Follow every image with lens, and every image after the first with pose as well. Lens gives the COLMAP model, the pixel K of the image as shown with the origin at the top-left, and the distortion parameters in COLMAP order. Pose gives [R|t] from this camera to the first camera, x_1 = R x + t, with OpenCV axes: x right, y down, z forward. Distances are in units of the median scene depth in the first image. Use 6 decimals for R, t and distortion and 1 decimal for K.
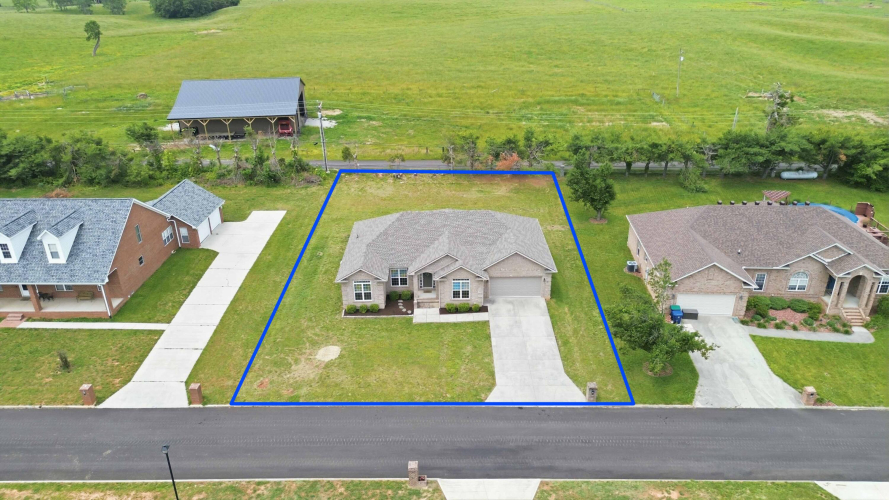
lens RADIAL K [[628.6, 0, 444.5], [0, 628.6, 250.0], [0, 0, 1]] dist [0.075236, -0.077701]
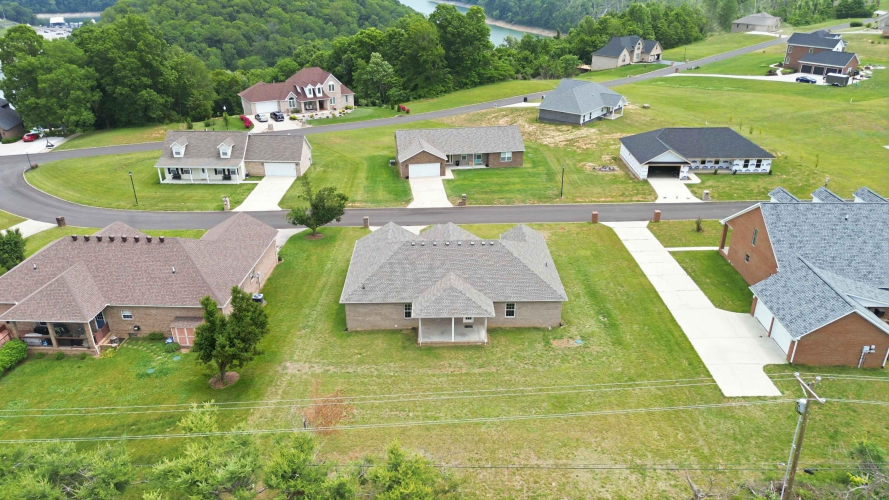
lens RADIAL K [[628.6, 0, 444.5], [0, 628.6, 250.0], [0, 0, 1]] dist [0.075236, -0.077701]
pose [[-0.999819, 0.019035, -0.000525, 0.018669], [0.011840, 0.643033, 0.765747, -0.934622], [0.014914, 0.765602, -0.643141, 1.950771]]
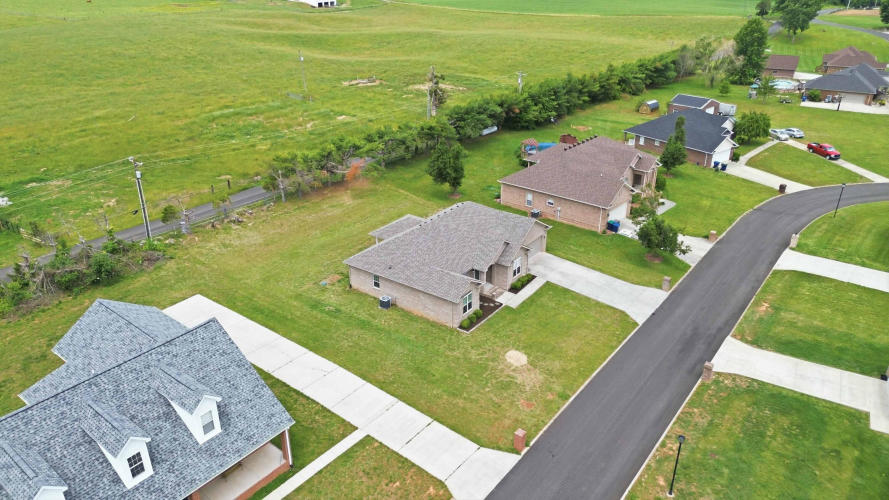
lens RADIAL K [[628.6, 0, 444.5], [0, 628.6, 250.0], [0, 0, 1]] dist [0.075236, -0.077701]
pose [[0.604419, -0.335372, 0.722636, -0.944877], [0.336160, 0.929732, 0.150317, -0.197243], [-0.722270, 0.152067, 0.674686, 0.359775]]
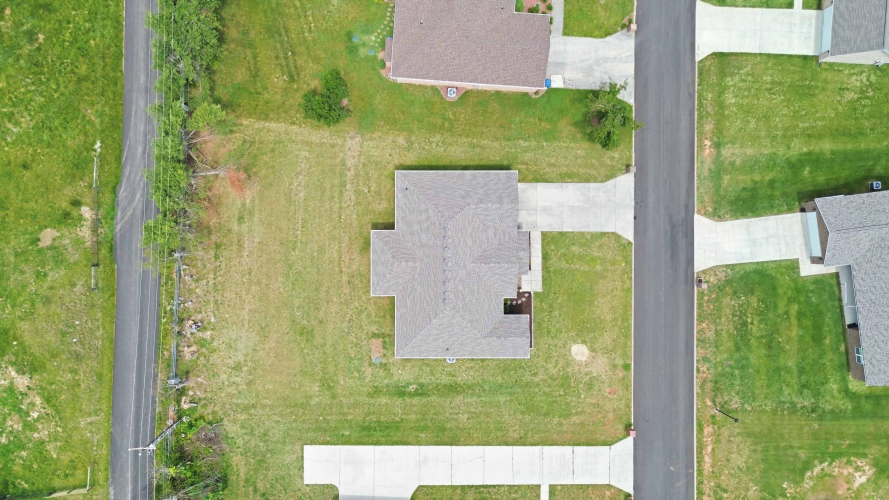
lens RADIAL K [[628.6, 0, 444.5], [0, 628.6, 250.0], [0, 0, 1]] dist [0.075236, -0.077701]
pose [[0.006688, -0.999889, 0.013327, 0.016281], [0.411976, 0.014899, 0.911073, -1.202056], [-0.911170, -0.000602, 0.412030, 0.705621]]
